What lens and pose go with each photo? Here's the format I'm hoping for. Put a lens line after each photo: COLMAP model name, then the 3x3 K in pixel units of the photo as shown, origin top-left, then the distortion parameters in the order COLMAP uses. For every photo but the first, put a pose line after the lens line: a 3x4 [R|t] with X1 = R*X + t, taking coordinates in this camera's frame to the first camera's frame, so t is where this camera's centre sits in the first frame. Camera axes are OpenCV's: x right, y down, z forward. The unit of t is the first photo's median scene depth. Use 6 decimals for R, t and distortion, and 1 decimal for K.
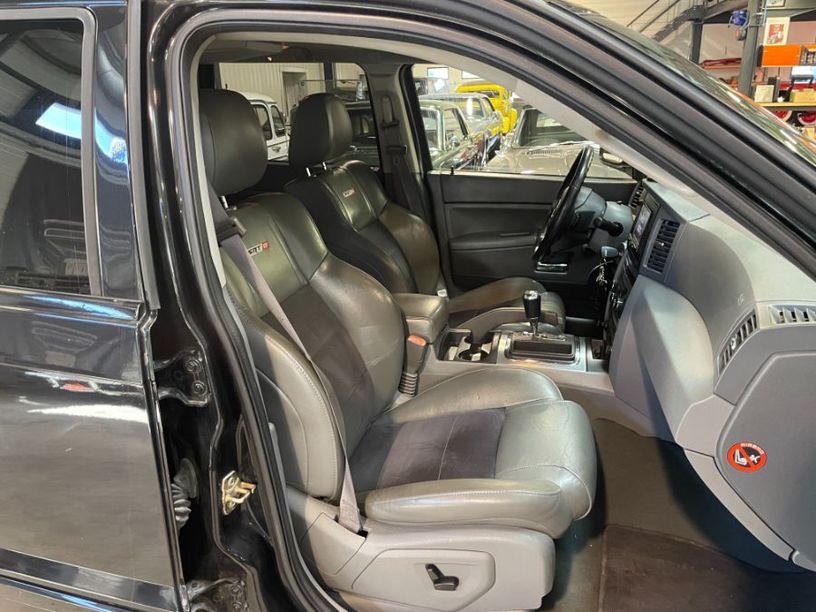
lens RADIAL K [[620.4, 0, 411.0], [0, 620.4, 304.0], [0, 0, 1]] dist [0.091507, -0.132695]
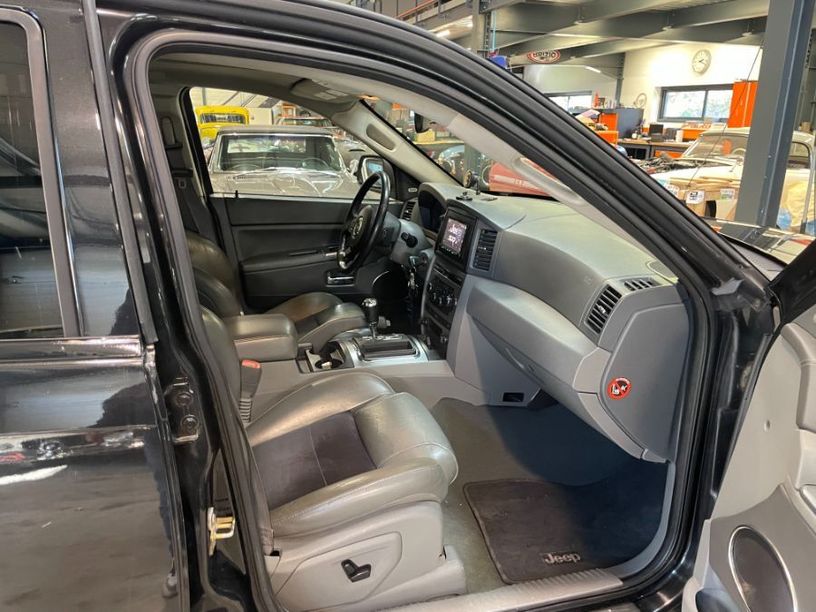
lens RADIAL K [[609.5, 0, 413.2], [0, 609.5, 308.0], [0, 0, 1]] dist [0.082961, -0.108093]
pose [[0.857099, -0.108016, 0.503700, -0.252144], [0.123257, 0.992370, 0.003073, 0.001369], [-0.500188, 0.059451, 0.863873, 0.013088]]
